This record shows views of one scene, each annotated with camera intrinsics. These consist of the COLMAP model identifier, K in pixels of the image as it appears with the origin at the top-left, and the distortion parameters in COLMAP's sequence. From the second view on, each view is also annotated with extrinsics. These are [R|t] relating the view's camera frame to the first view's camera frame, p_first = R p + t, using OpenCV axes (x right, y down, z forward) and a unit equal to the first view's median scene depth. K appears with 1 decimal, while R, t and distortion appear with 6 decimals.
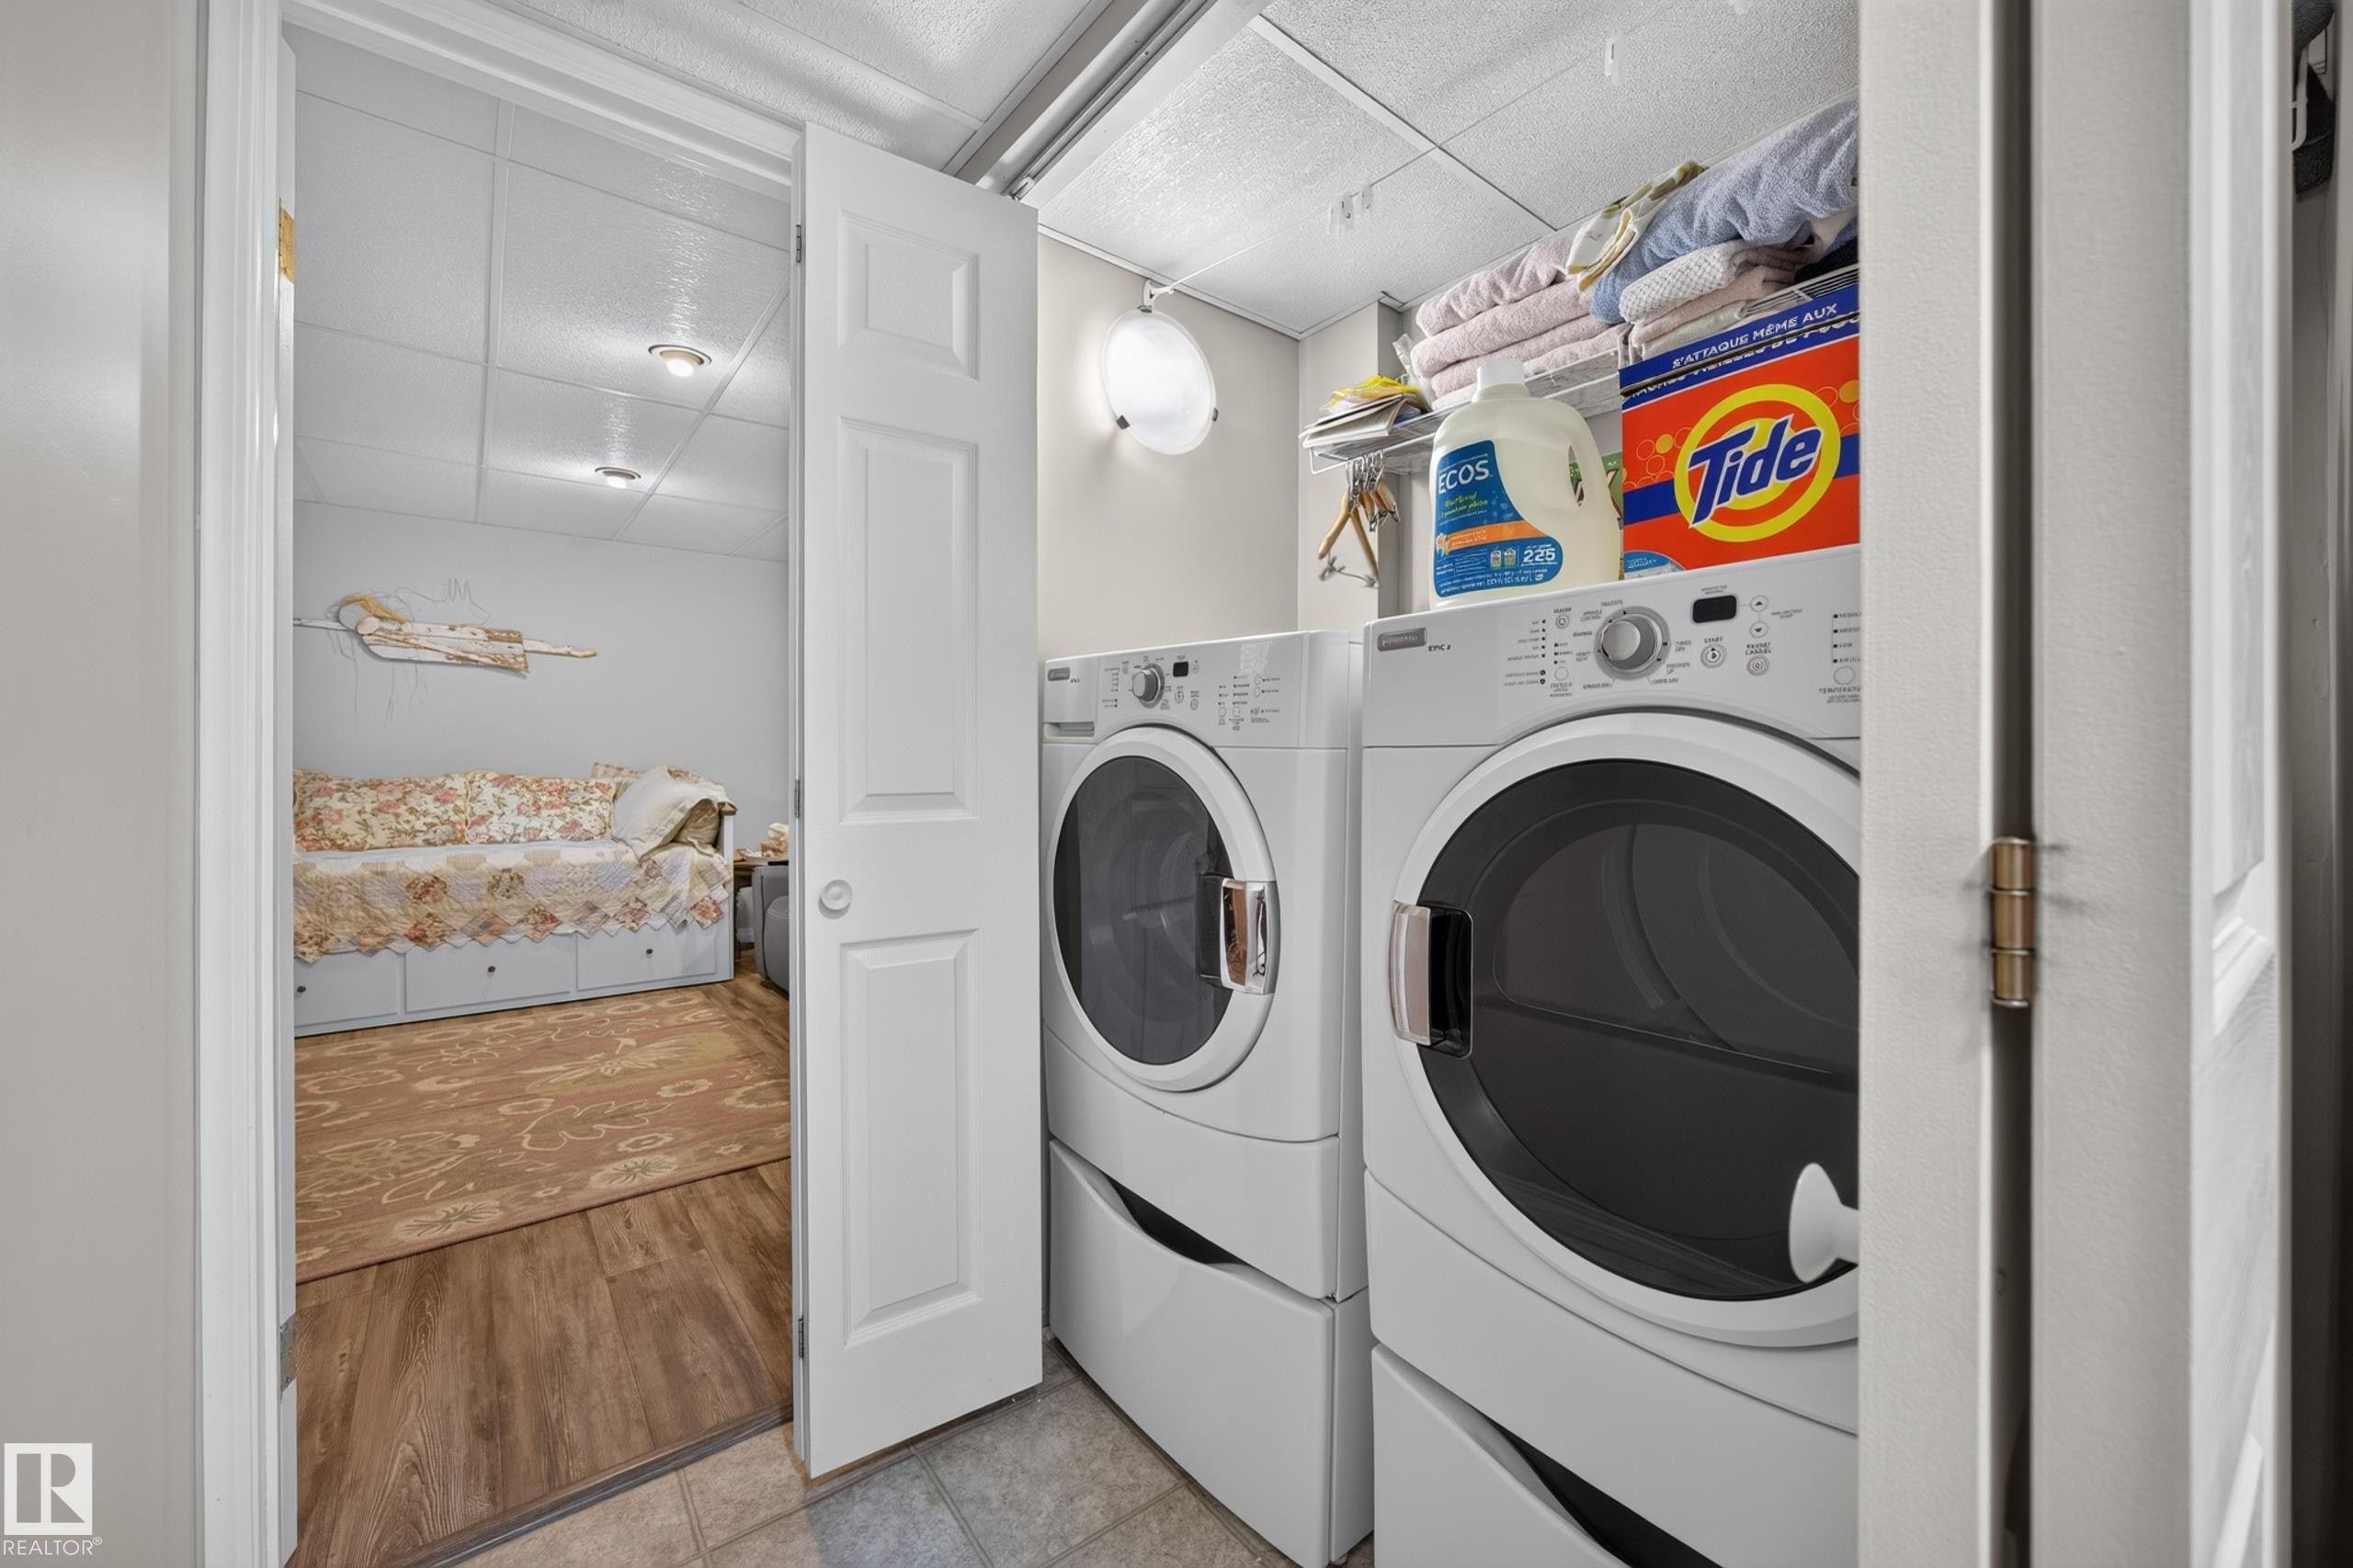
lens RADIAL K [[916.1, 0, 1178.9], [0, 916.1, 766.2], [0, 0, 1]] dist [-0.029259, 0.008402]
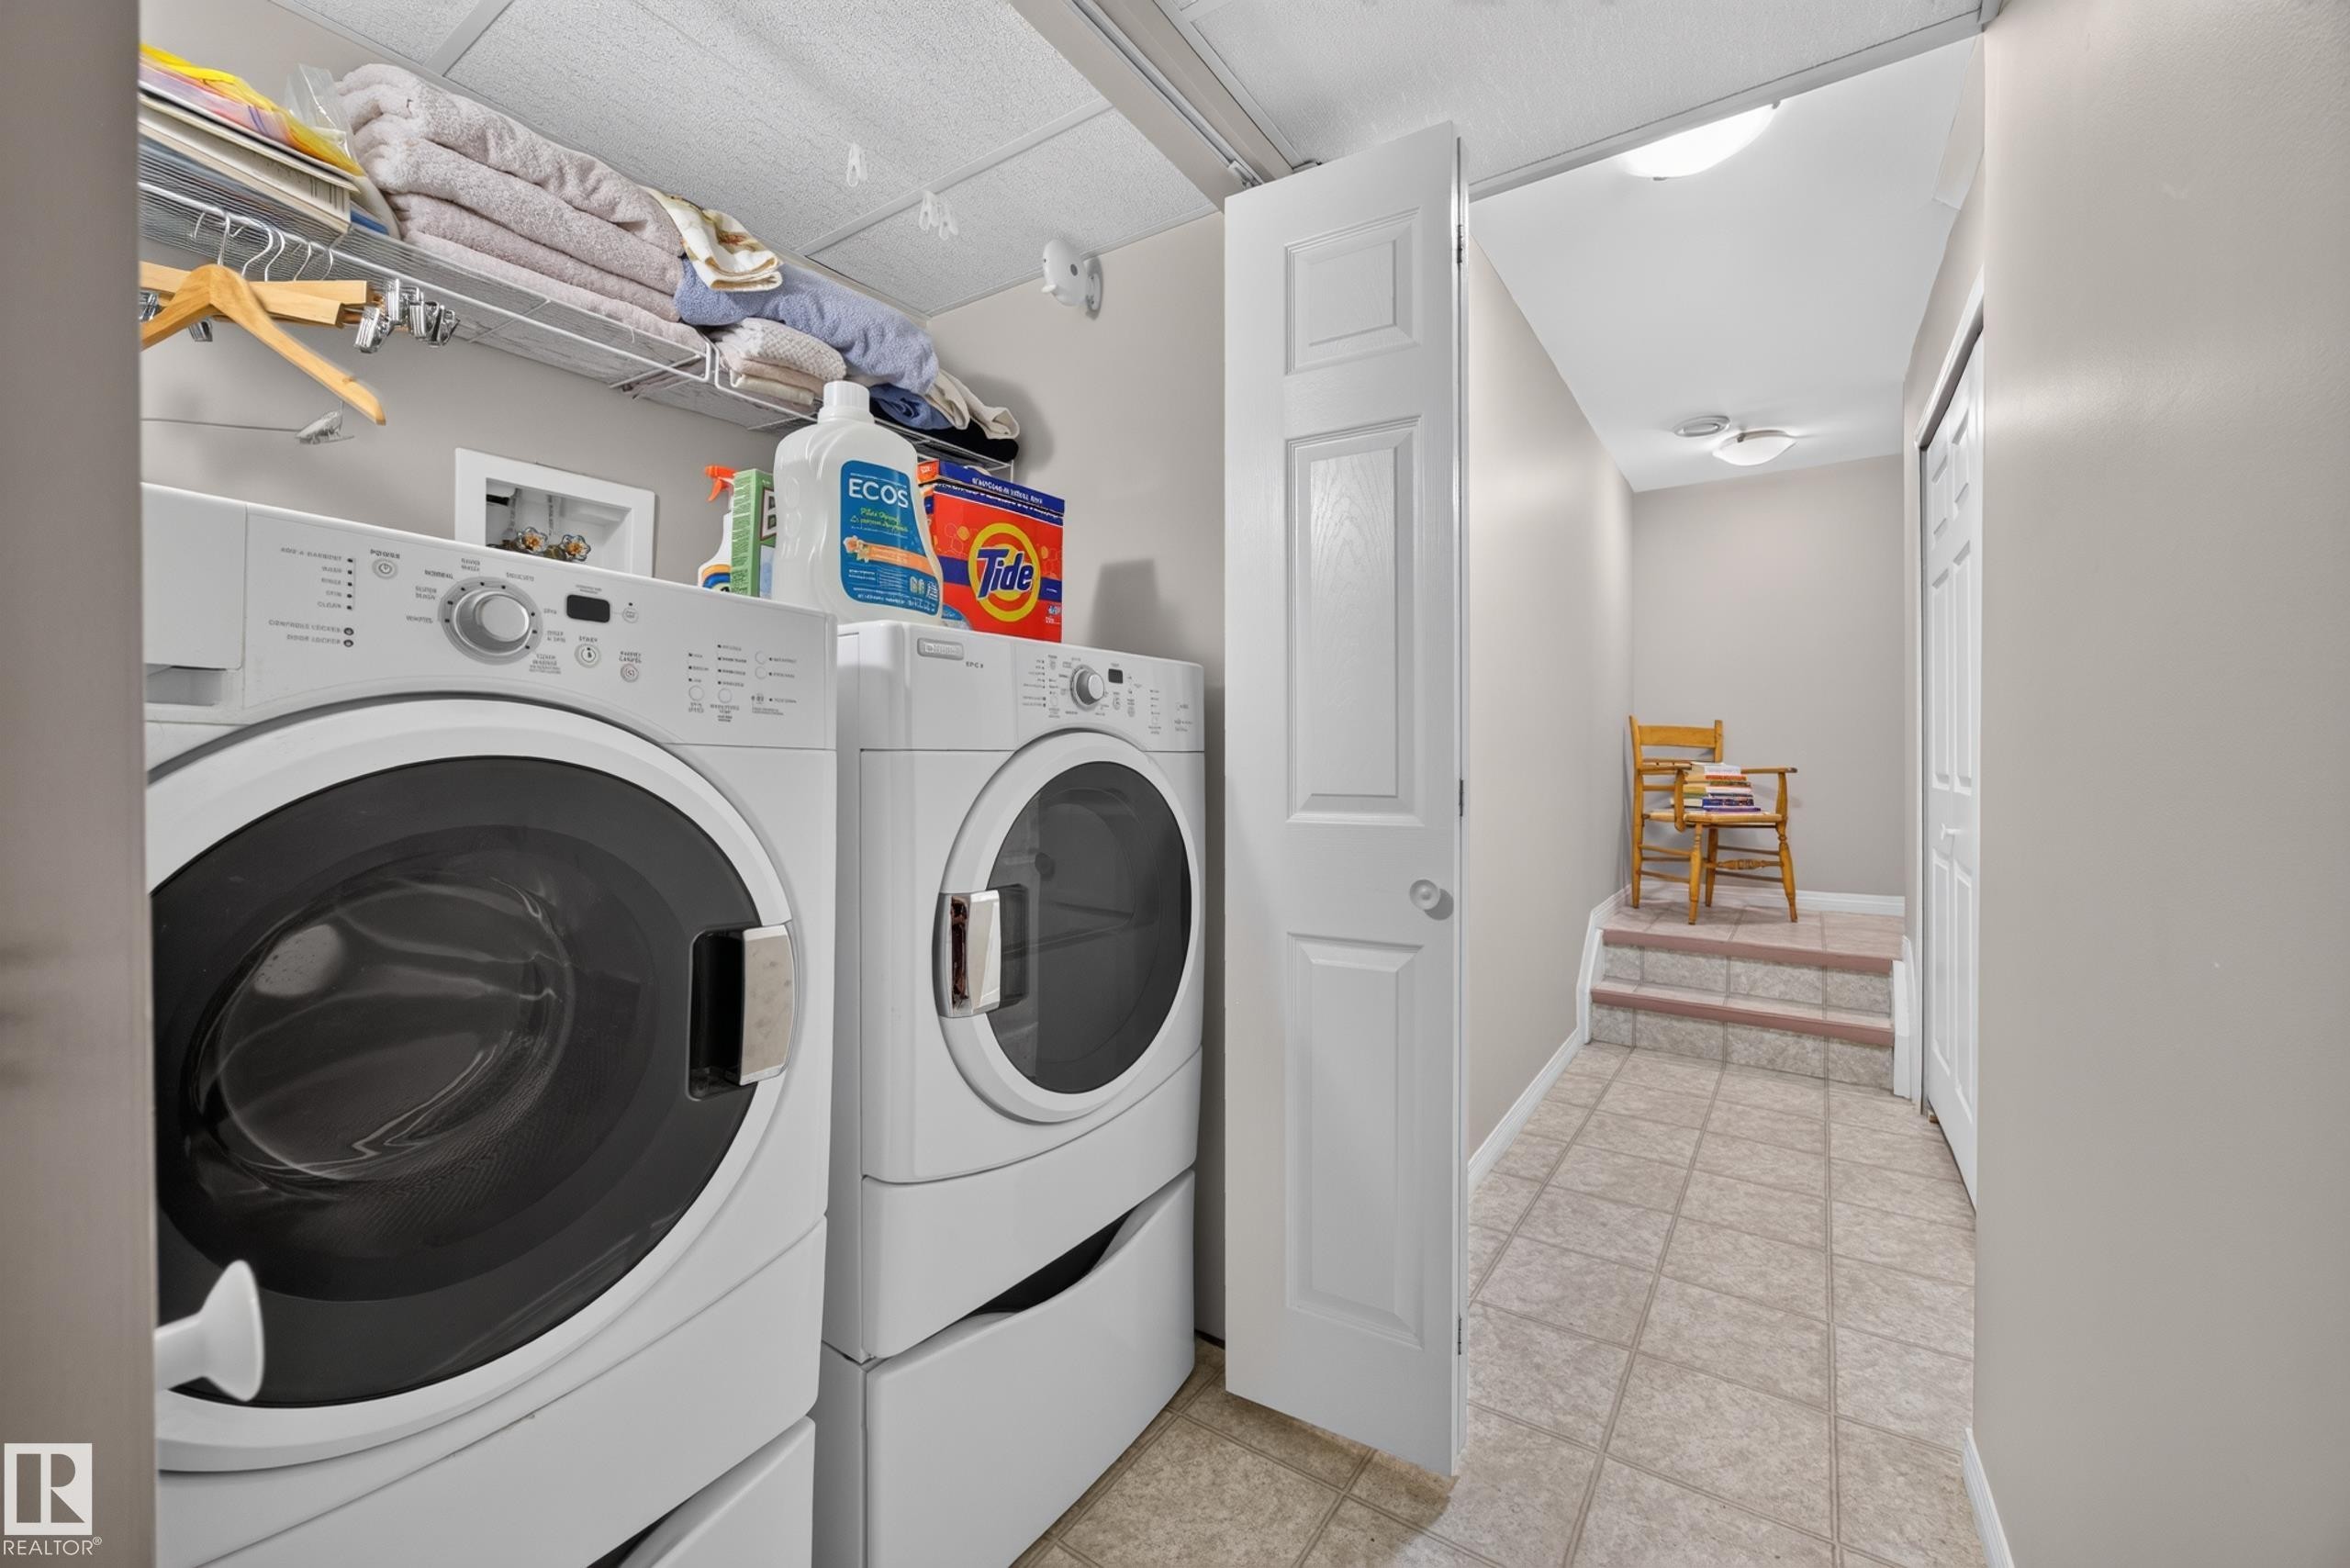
lens RADIAL K [[915.0, 0, 1177.4], [0, 915.0, 766.2], [0, 0, 1]] dist [-0.029259, 0.008402]
pose [[-0.318442, -0.010236, 0.947887, -0.833265], [0.007181, 0.999887, 0.013210, -0.014769], [-0.947915, 0.011013, -0.318333, 1.062729]]
